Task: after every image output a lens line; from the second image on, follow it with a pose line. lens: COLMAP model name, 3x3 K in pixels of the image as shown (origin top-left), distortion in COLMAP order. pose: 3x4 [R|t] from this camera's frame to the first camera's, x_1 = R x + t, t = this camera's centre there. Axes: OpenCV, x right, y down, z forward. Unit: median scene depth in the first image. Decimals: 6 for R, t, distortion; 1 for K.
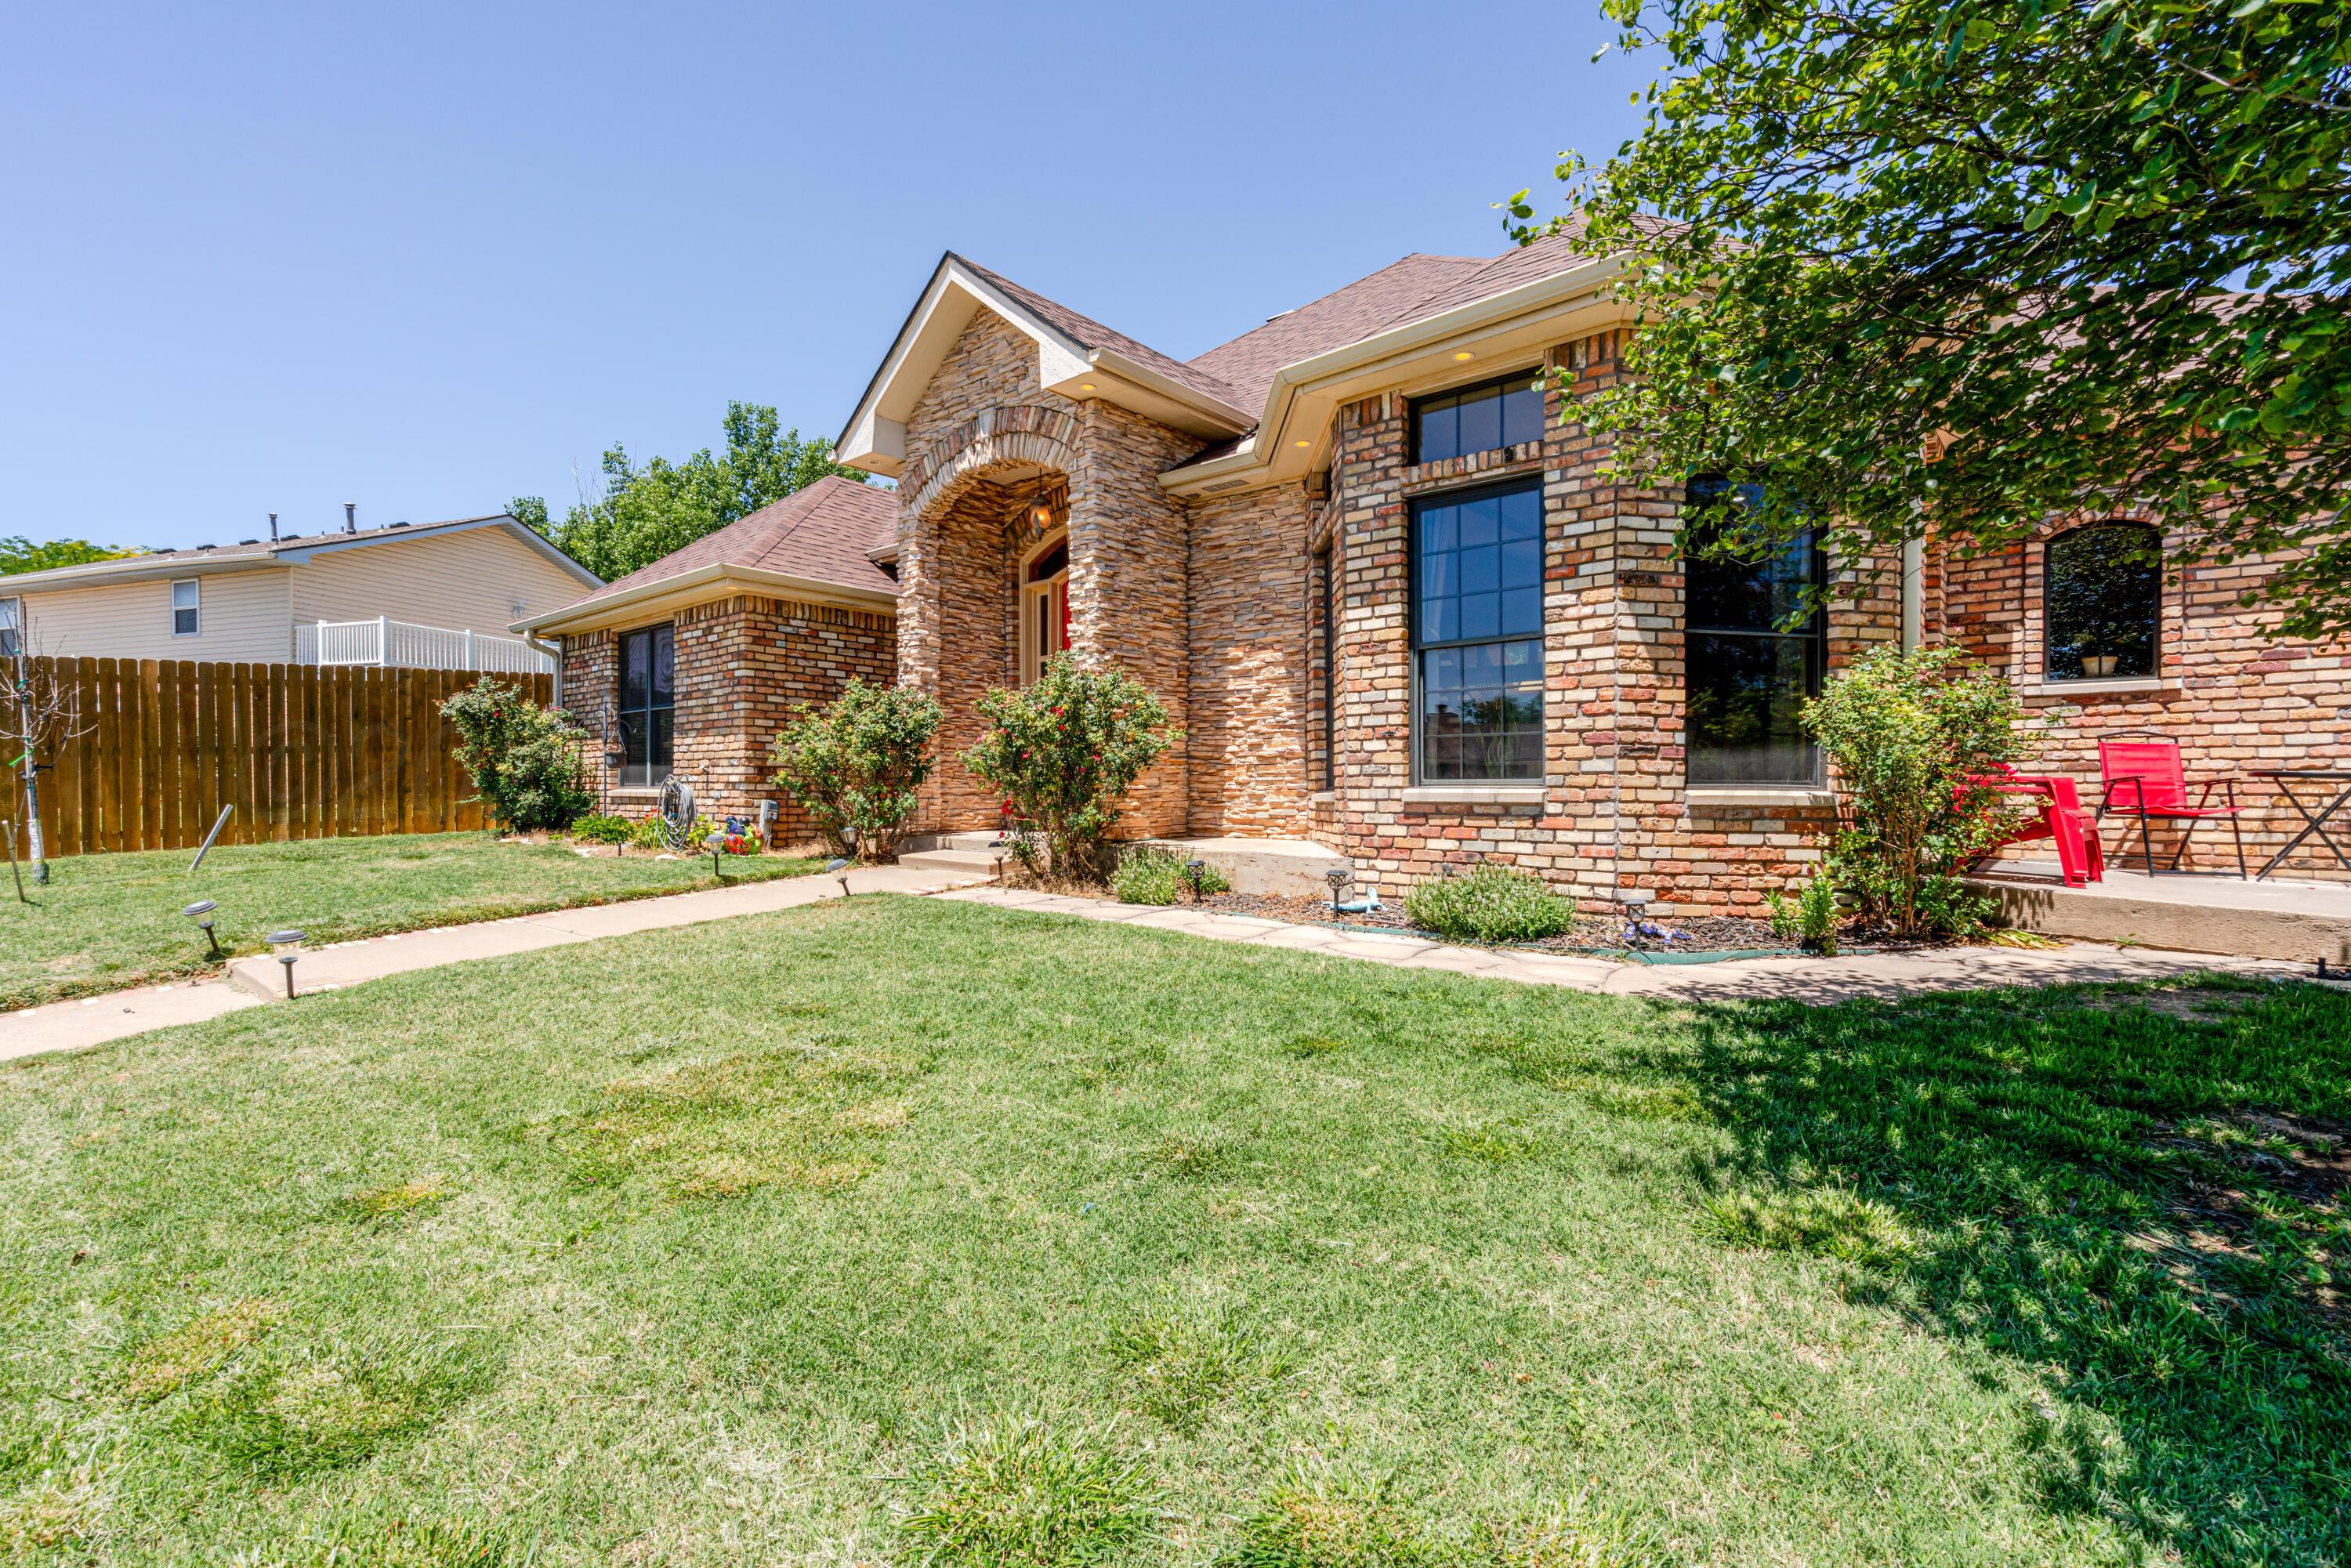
lens RADIAL K [[1060.3, 0, 1170.8], [0, 1060.3, 800.3], [0, 0, 1]] dist [-0.003371, 0.001634]
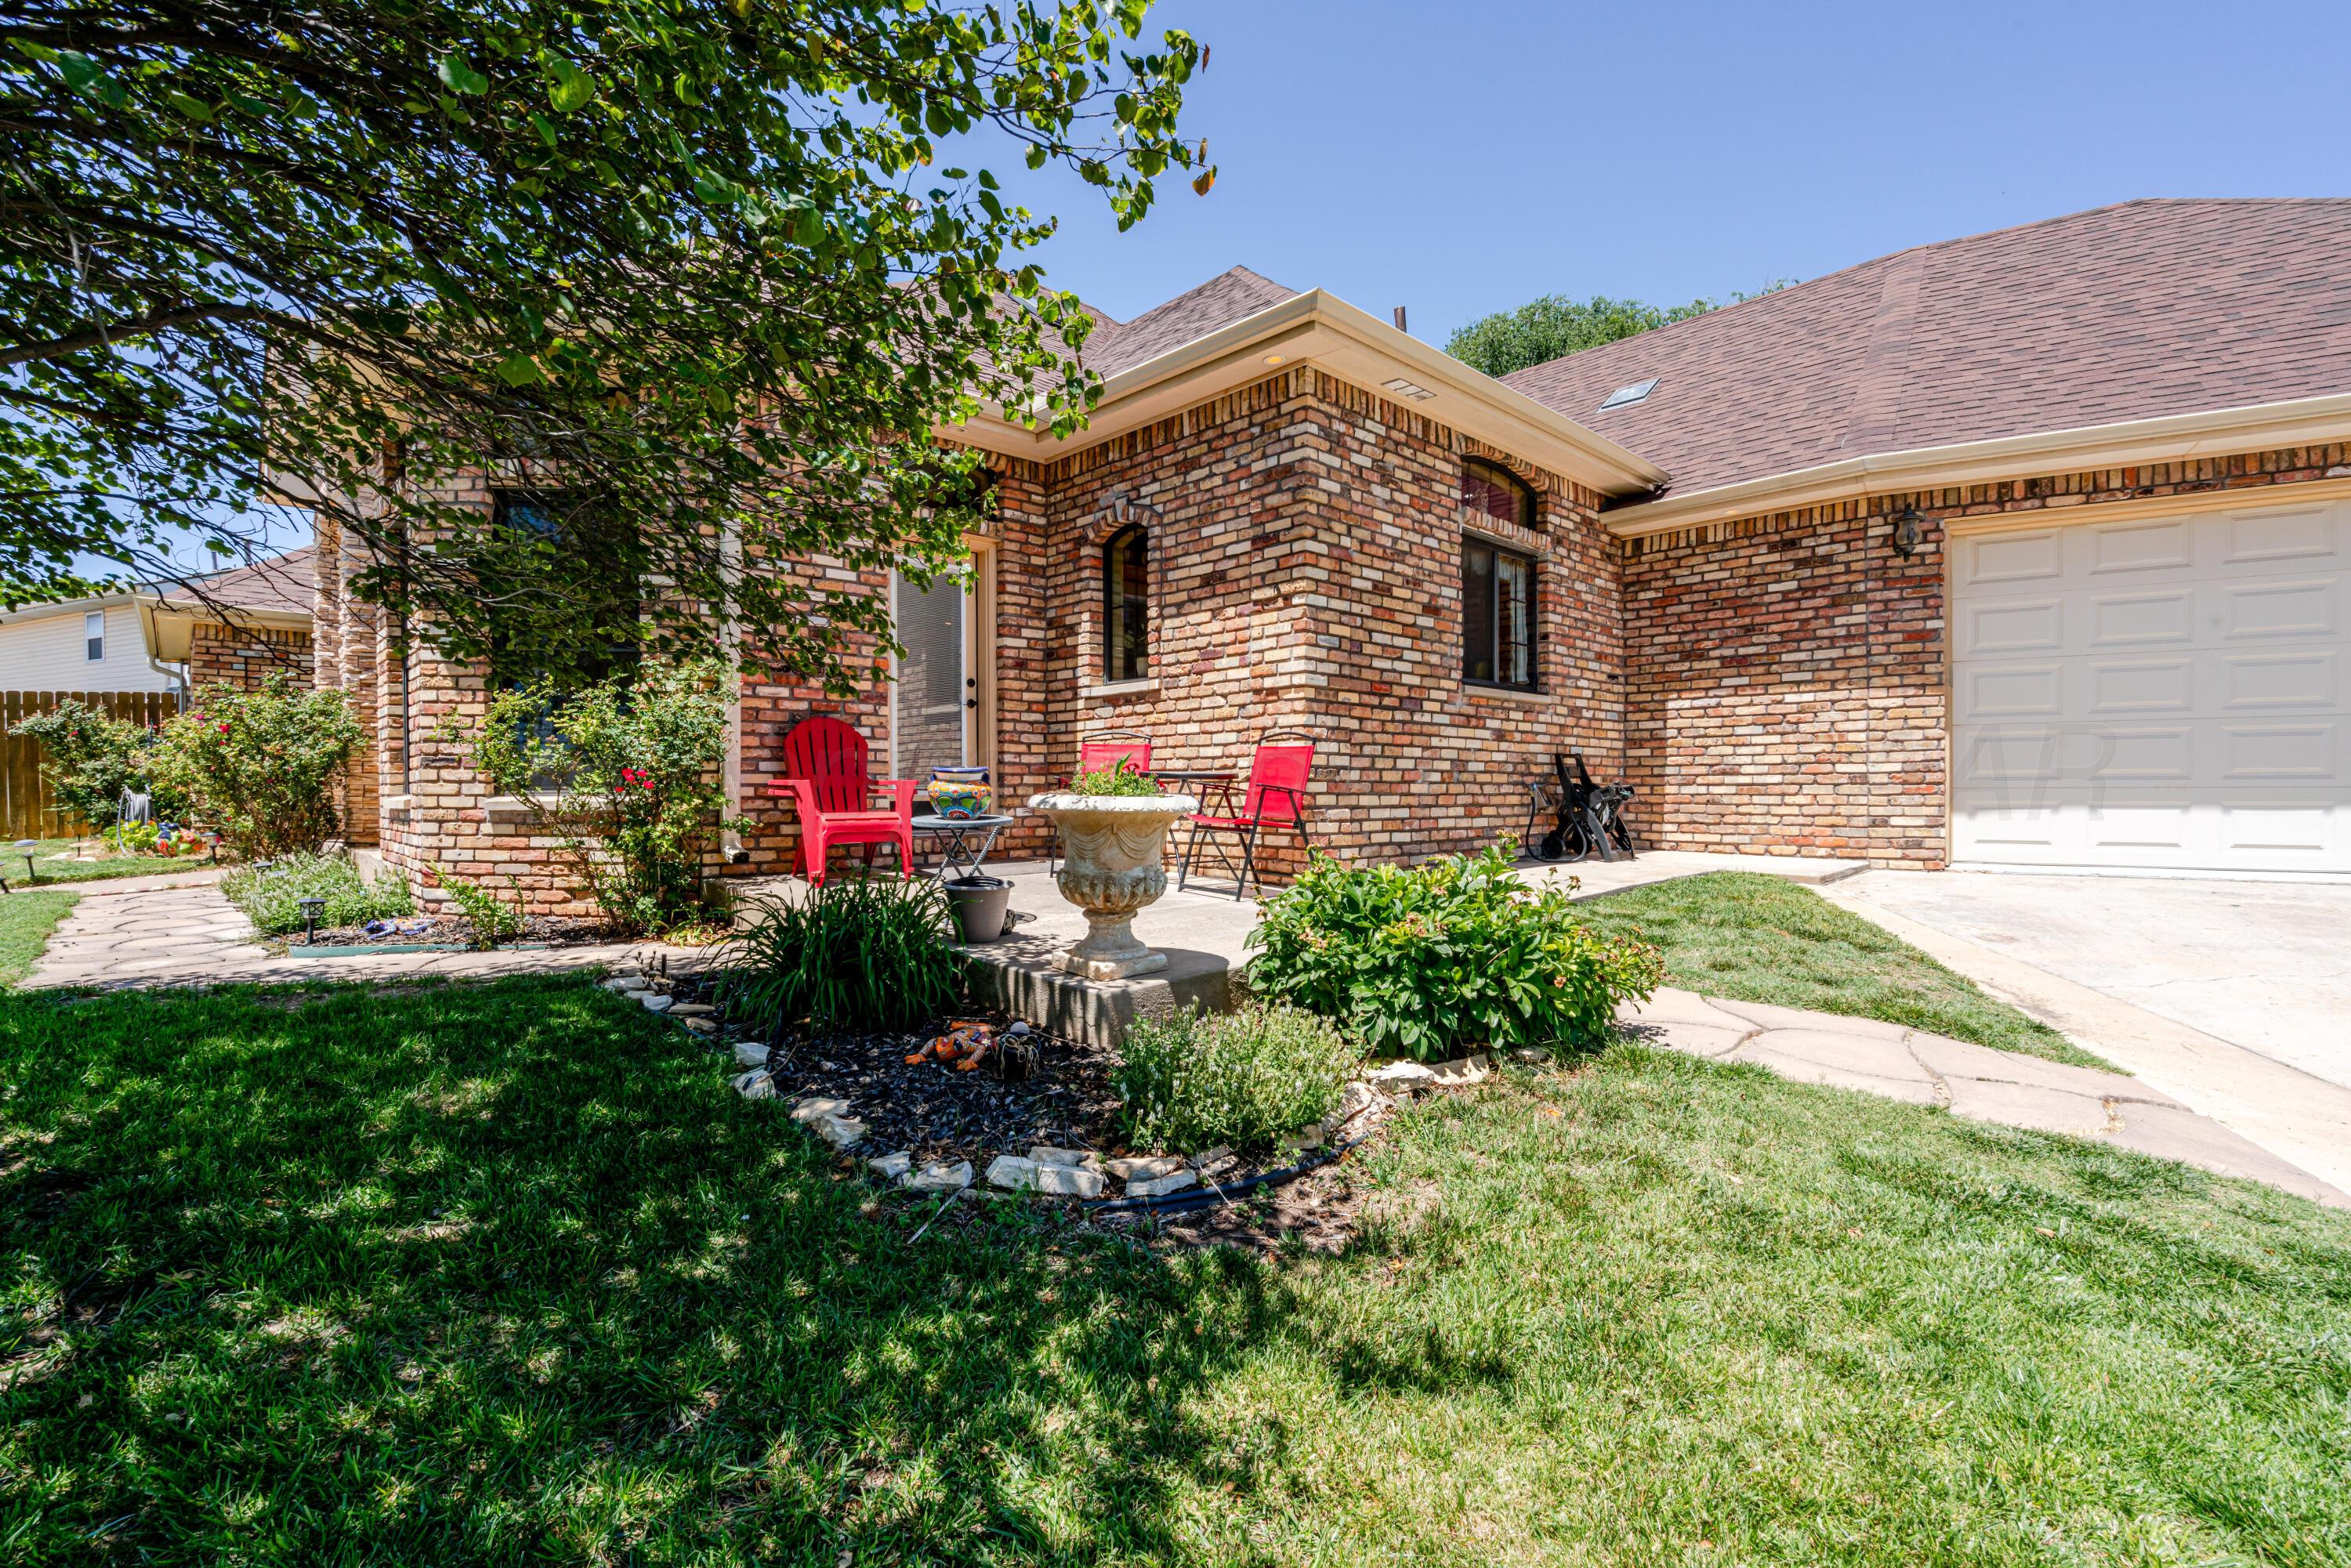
lens RADIAL K [[1060.3, 0, 1170.8], [0, 1060.3, 800.3], [0, 0, 1]] dist [-0.003371, 0.001634]
pose [[0.994853, -0.009105, -0.100923, 1.034834], [0.009313, 0.999955, 0.001586, -0.001056], [0.100904, -0.002518, 0.994893, -0.001665]]
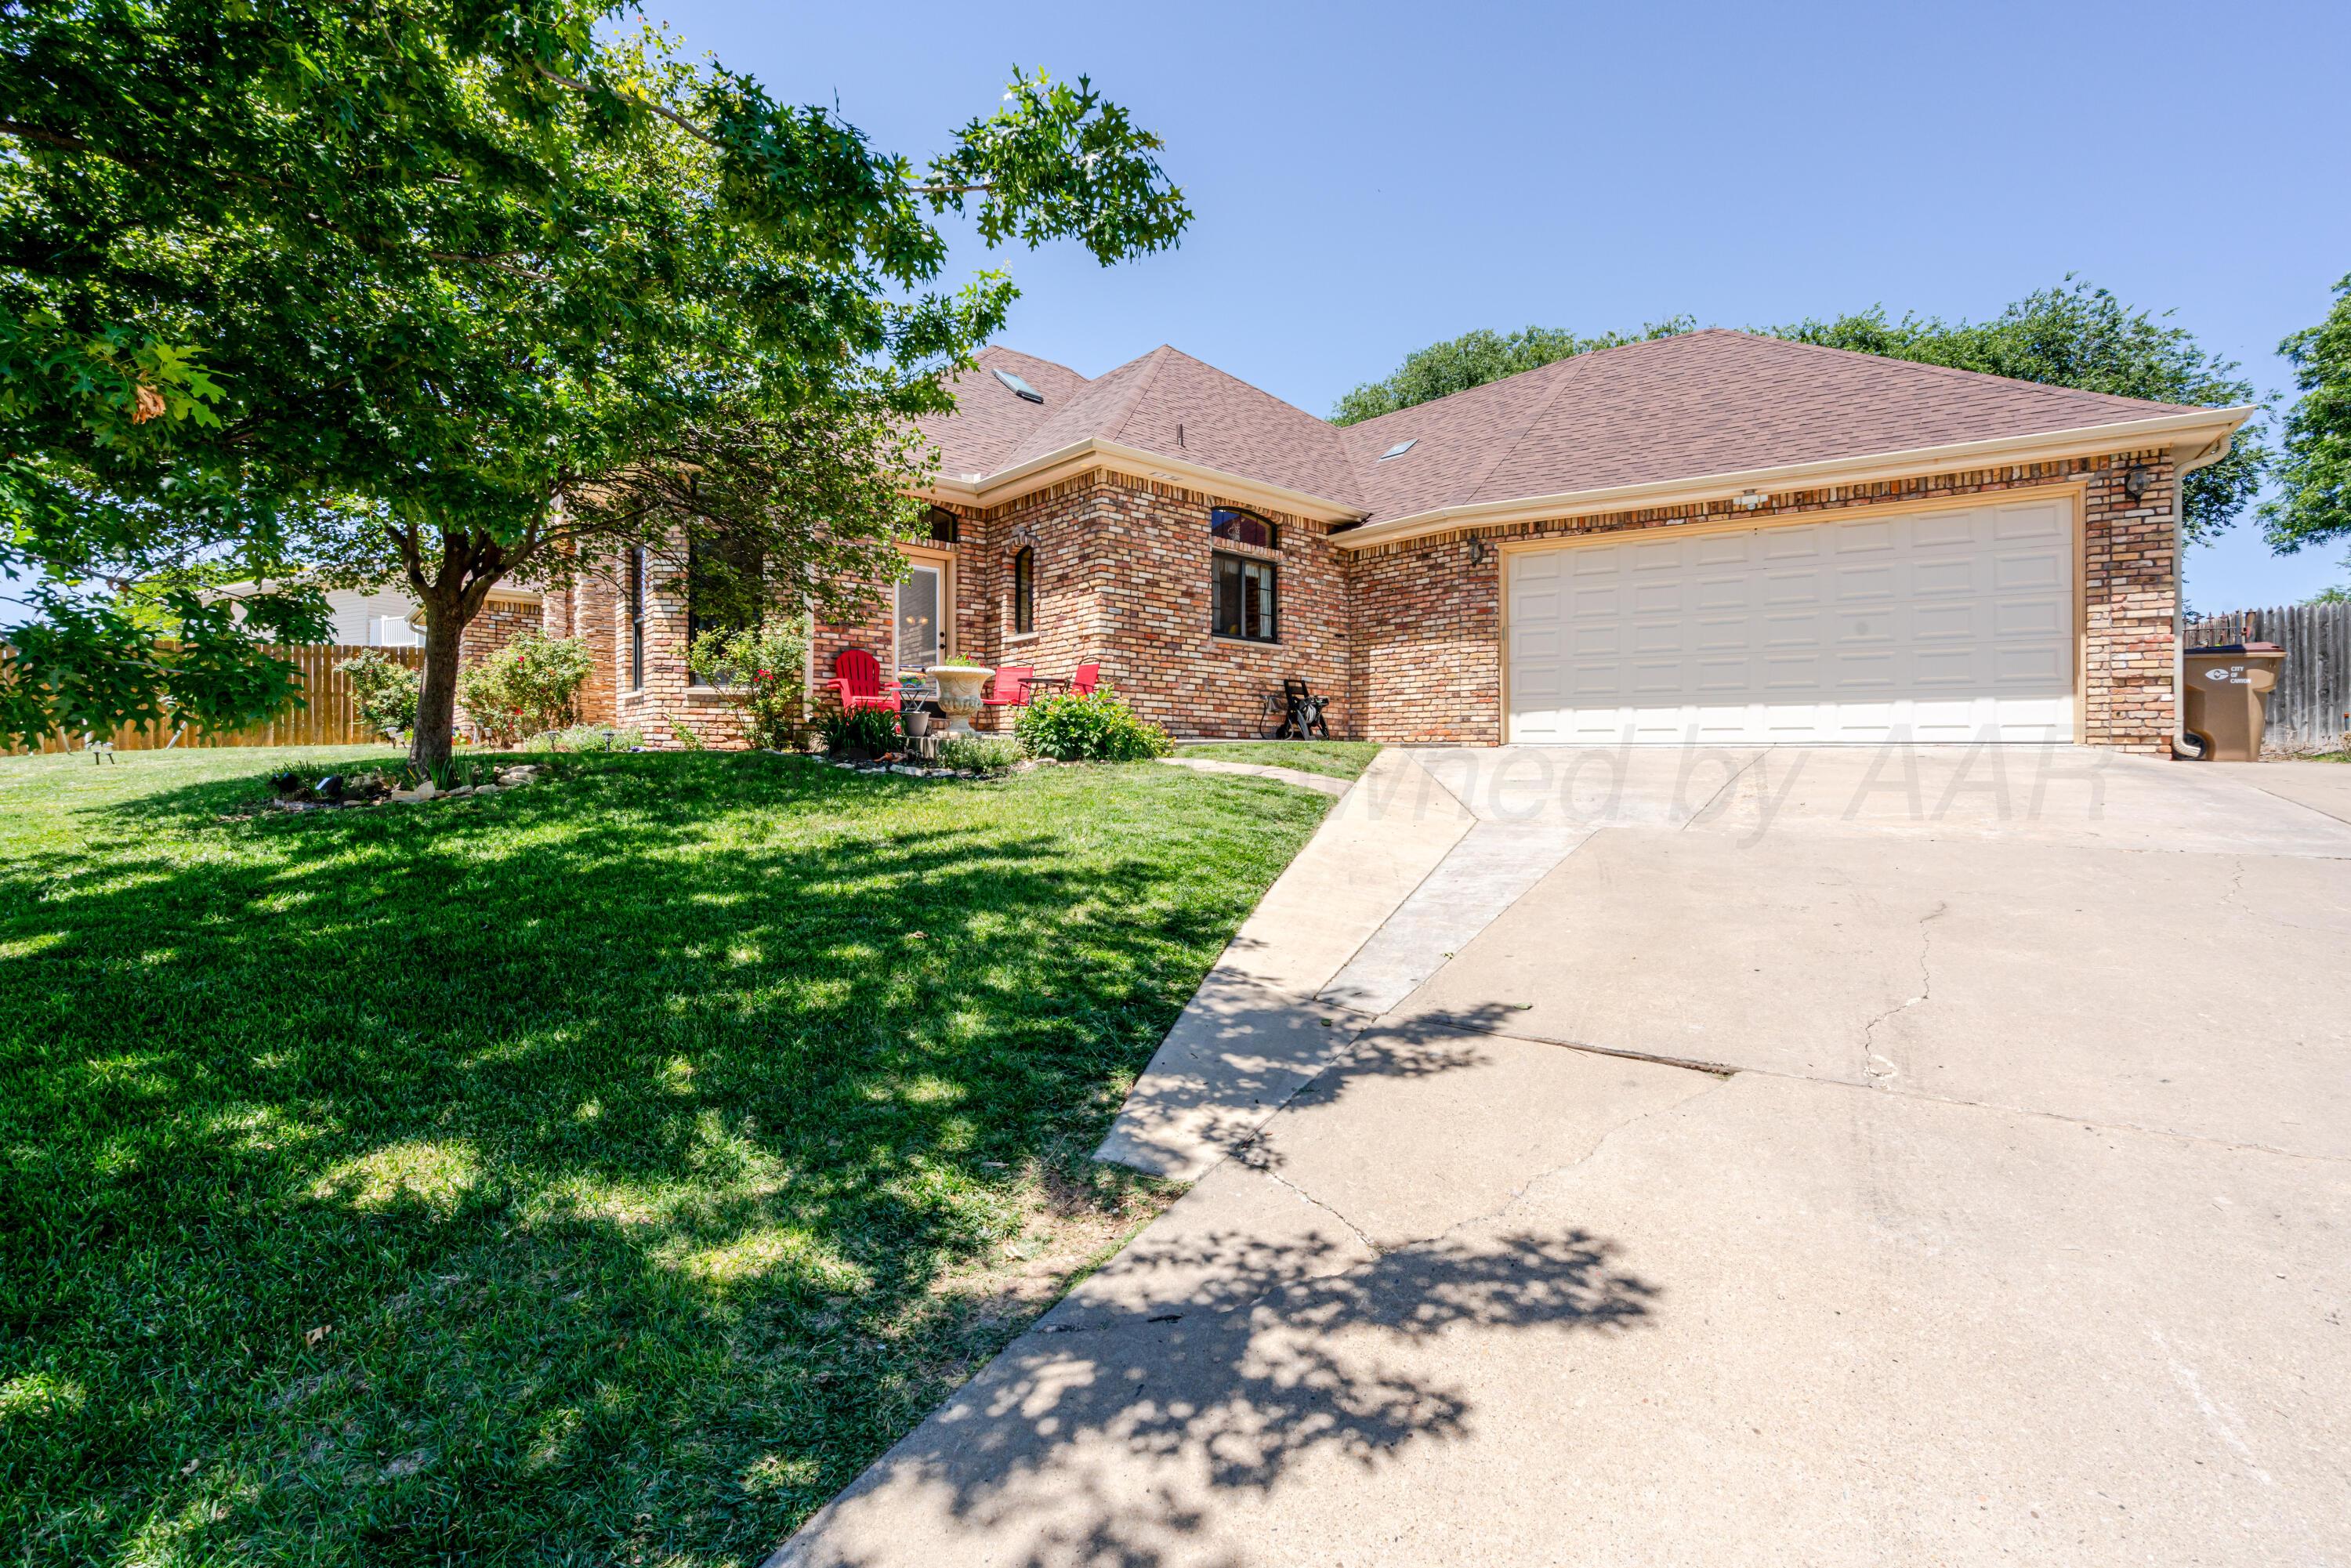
lens RADIAL K [[1044.7, 0, 1175.5], [0, 1044.7, 784.0], [0, 0, 1]] dist [-0.007679, 0.000317]
pose [[0.989454, 0.004787, -0.144768, 1.412015], [-0.003671, 0.999961, 0.007975, 0.131000], [0.144801, -0.007359, 0.989433, -0.740891]]
